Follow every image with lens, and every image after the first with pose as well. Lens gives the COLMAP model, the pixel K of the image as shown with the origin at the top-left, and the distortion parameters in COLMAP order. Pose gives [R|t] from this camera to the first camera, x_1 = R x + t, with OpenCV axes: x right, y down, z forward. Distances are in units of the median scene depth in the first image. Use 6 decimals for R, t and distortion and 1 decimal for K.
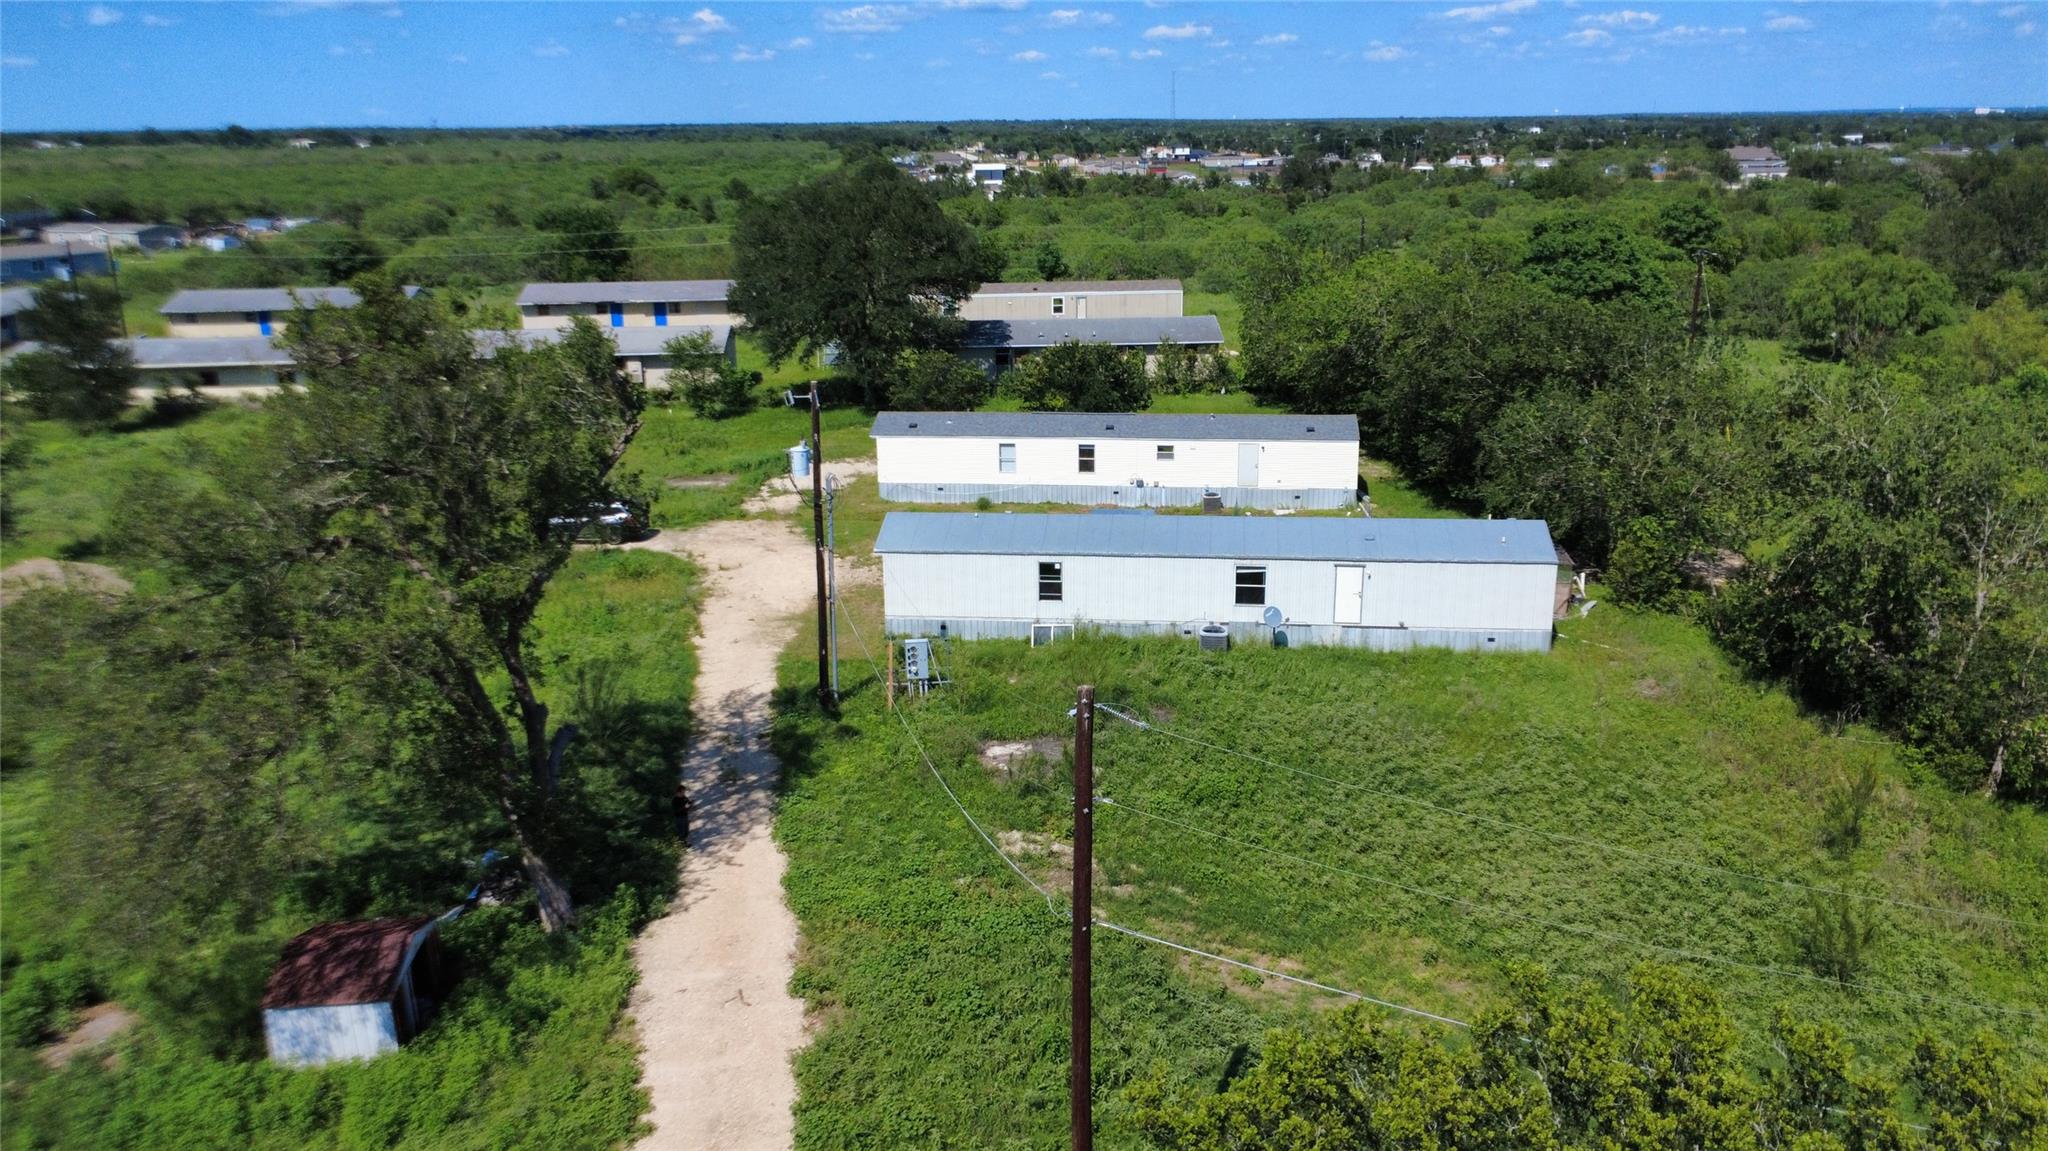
lens RADIAL K [[1547.6, 0, 1011.8], [0, 1547.6, 577.3], [0, 0, 1]] dist [0.002302, -0.004153]
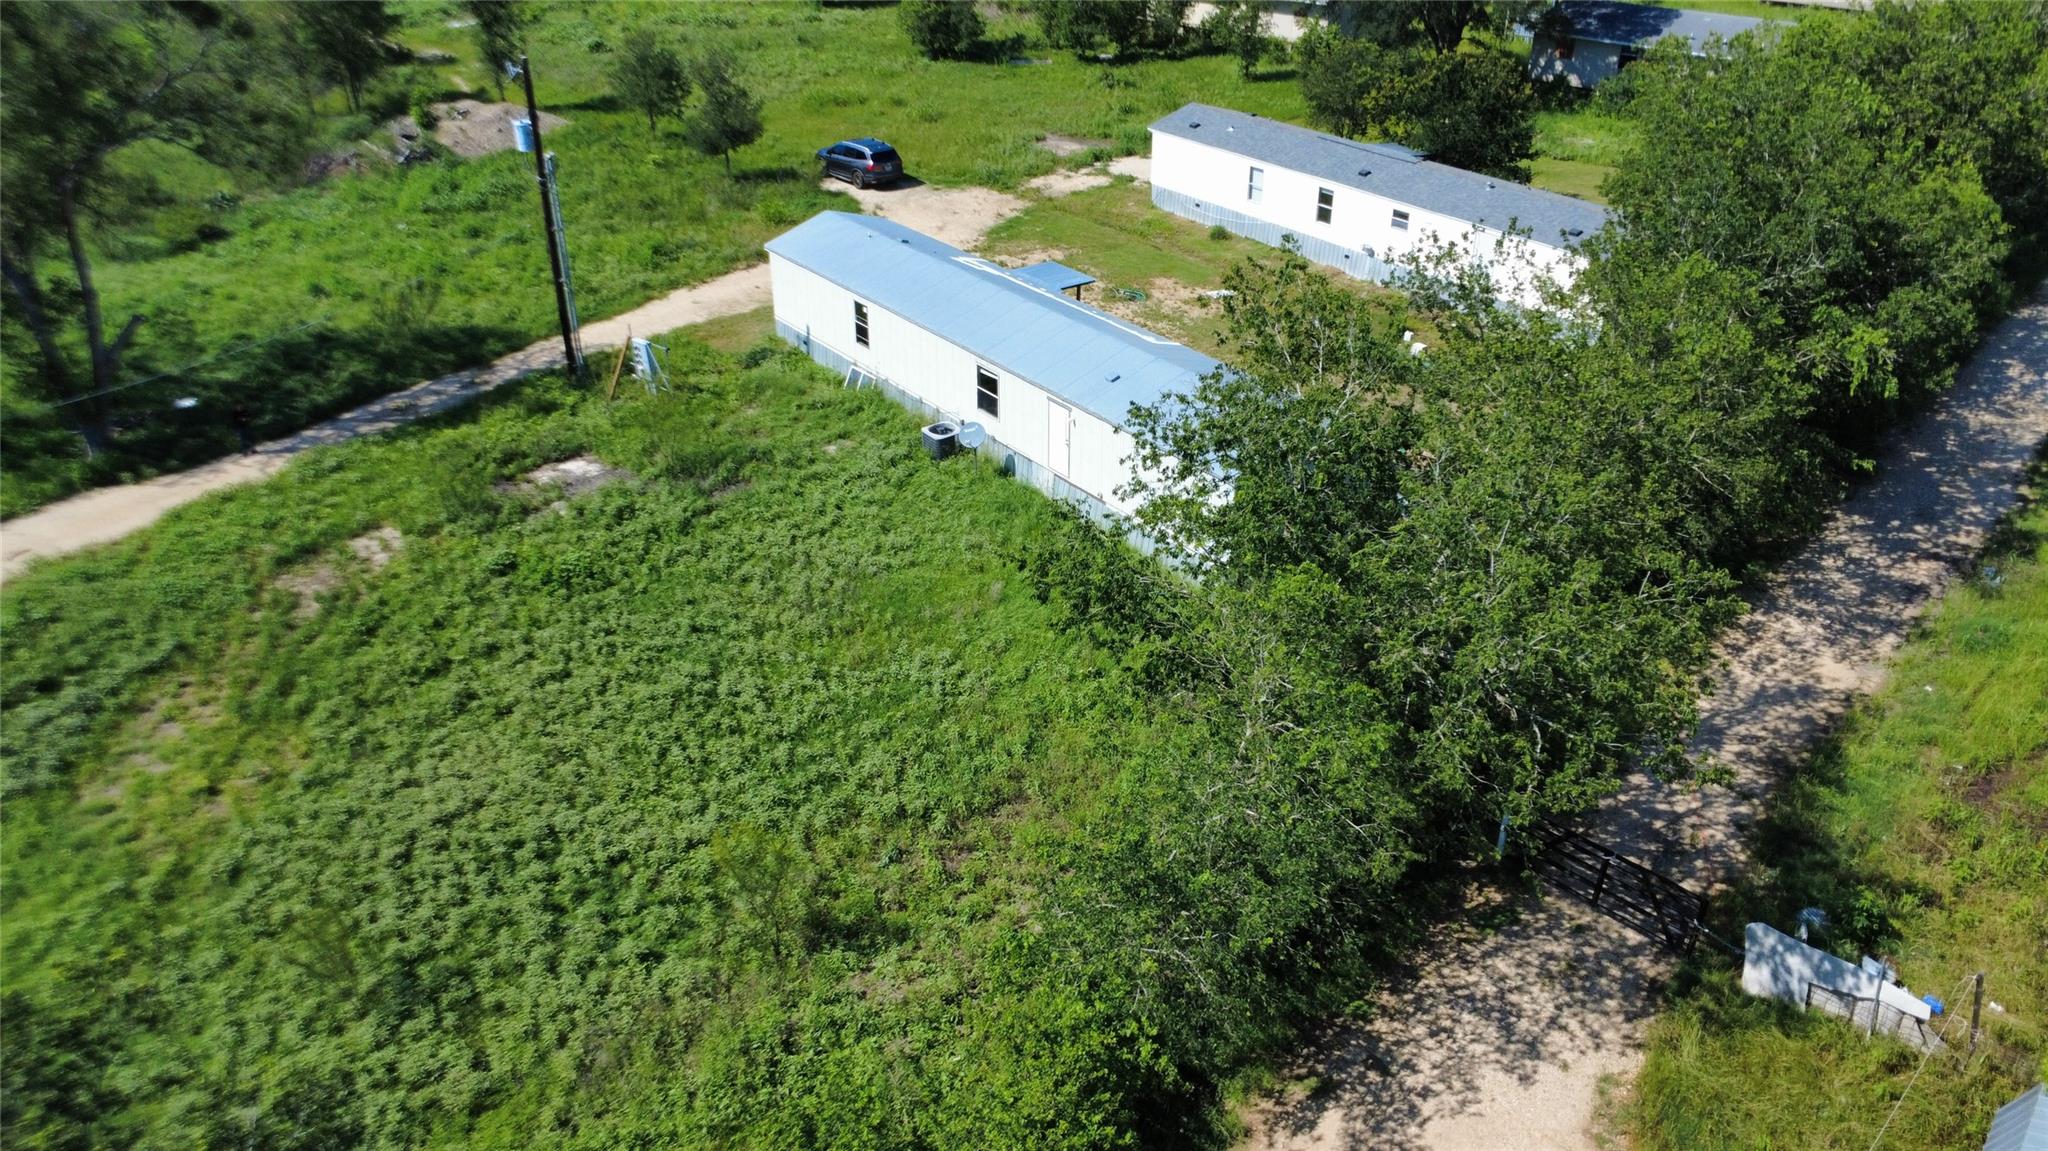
lens RADIAL K [[1547.6, 0, 1011.8], [0, 1547.6, 577.3], [0, 0, 1]] dist [0.002302, -0.004153]
pose [[0.687319, 0.366515, -0.627103, 0.693805], [-0.203966, 0.926007, 0.317660, -0.162640], [0.697130, -0.090426, 0.711220, 0.393554]]
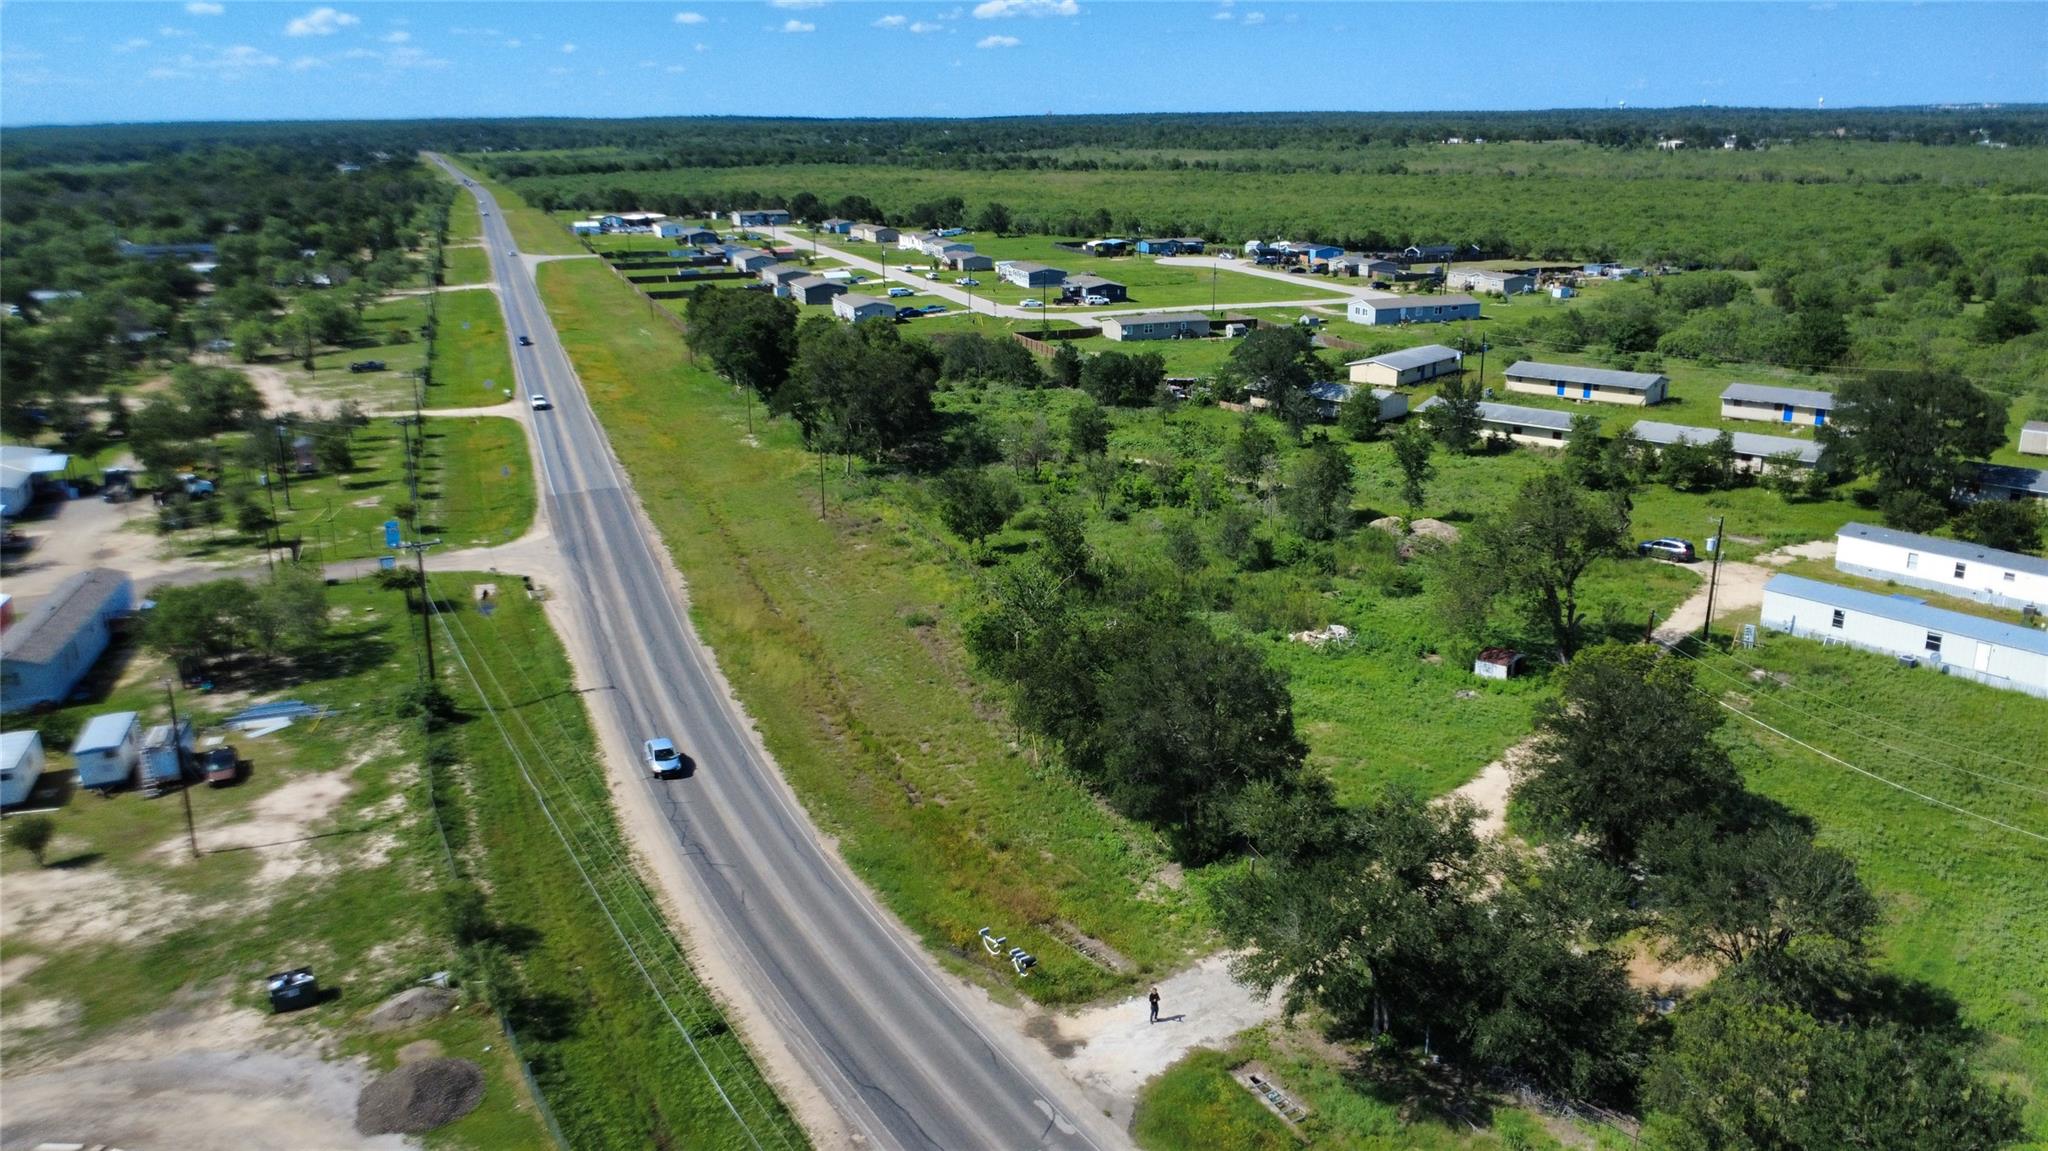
lens RADIAL K [[1547.6, 0, 1011.8], [0, 1547.6, 577.3], [0, 0, 1]] dist [0.002302, -0.004153]
pose [[0.690276, 0.213785, -0.691241, 0.702741], [-0.203892, 0.974110, 0.097663, -0.029152], [0.694224, 0.073525, 0.715994, -1.351895]]
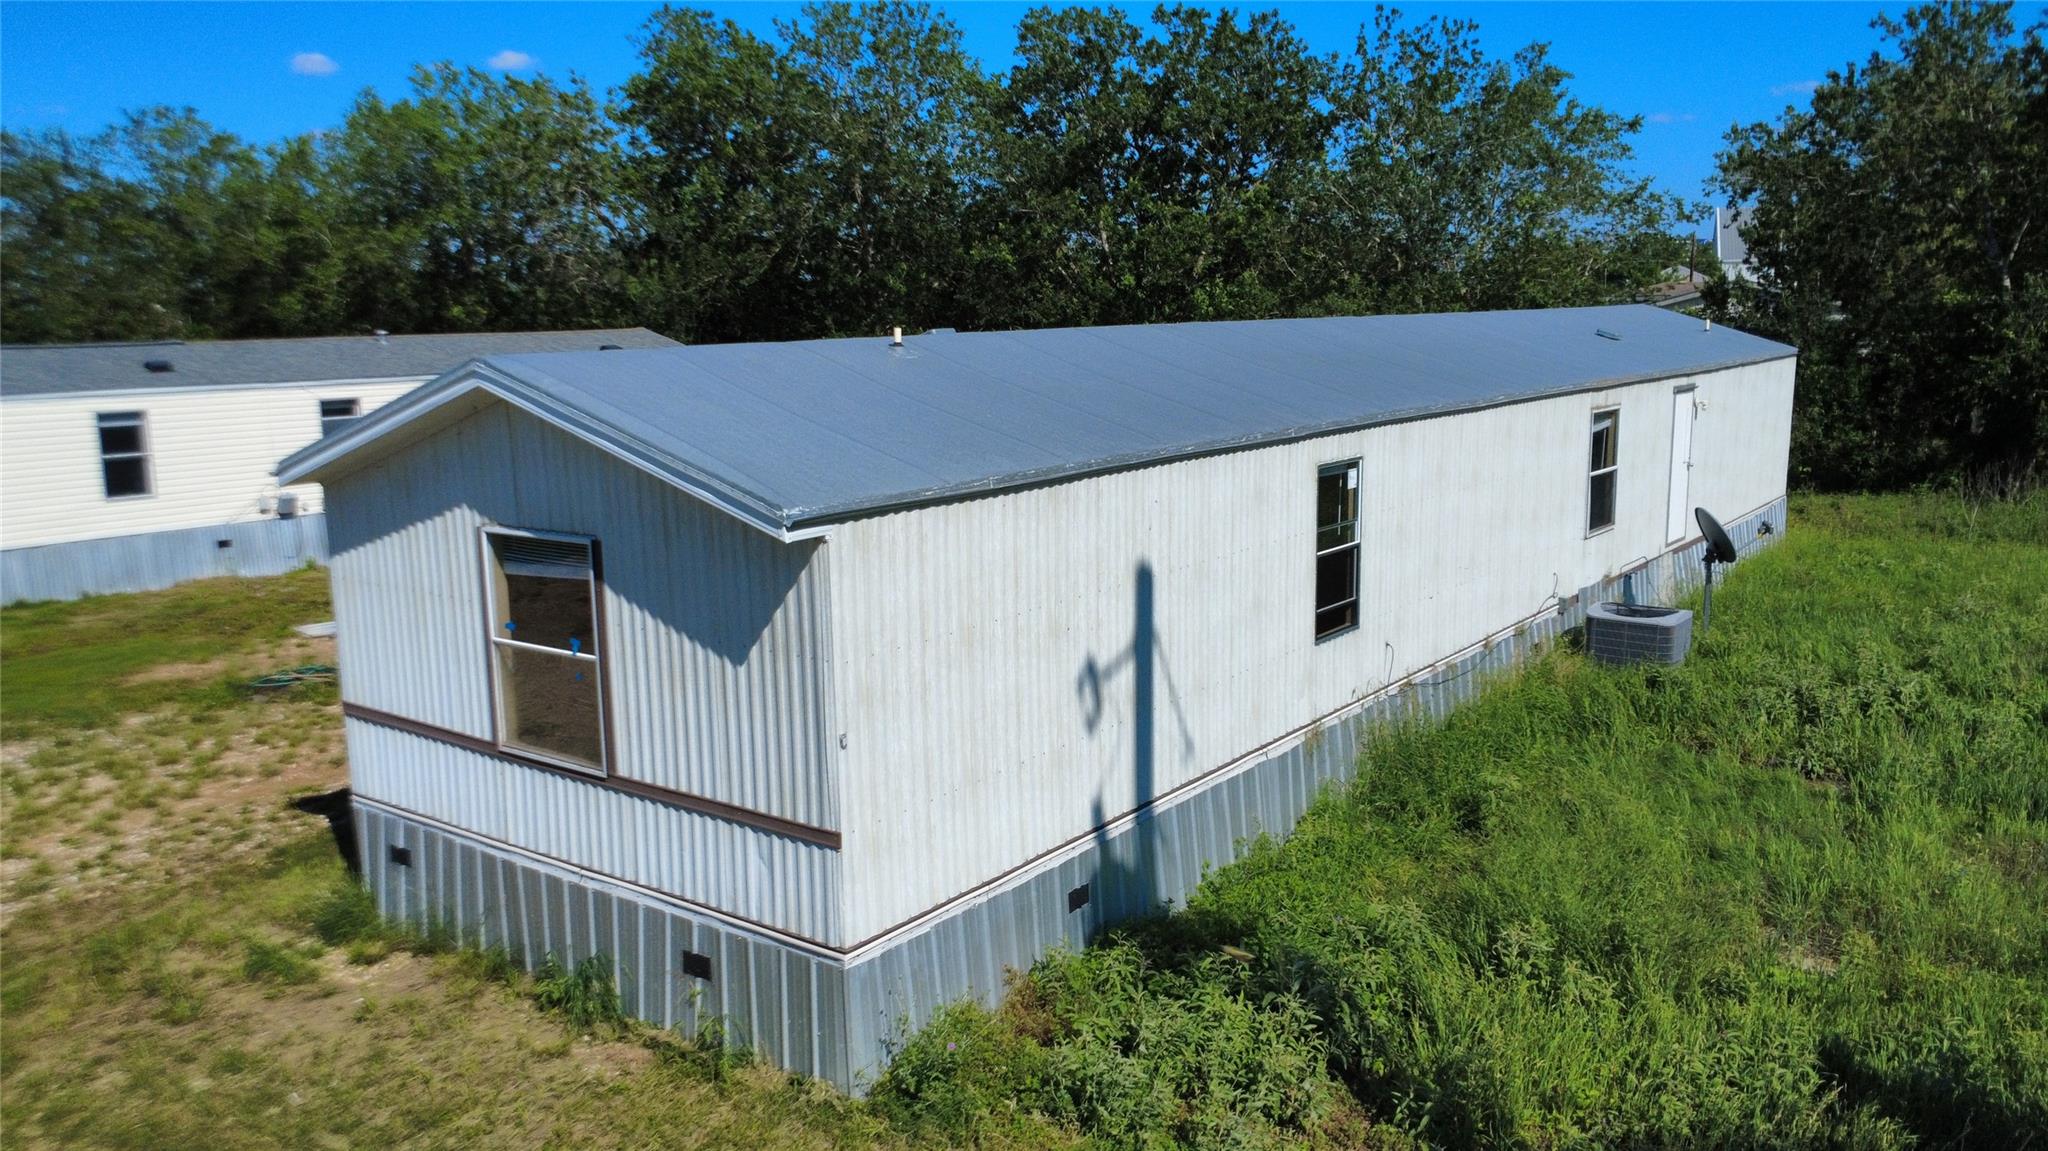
lens RADIAL K [[1519.8, 0, 1017.8], [0, 1519.8, 600.9], [0, 0, 1]] dist [-0.001465, 0.000161]
pose [[0.504141, -0.158922, 0.848873, -0.188975], [0.251234, 0.967400, 0.031905, -0.009577], [-0.826271, 0.197181, 0.527633, 0.900958]]
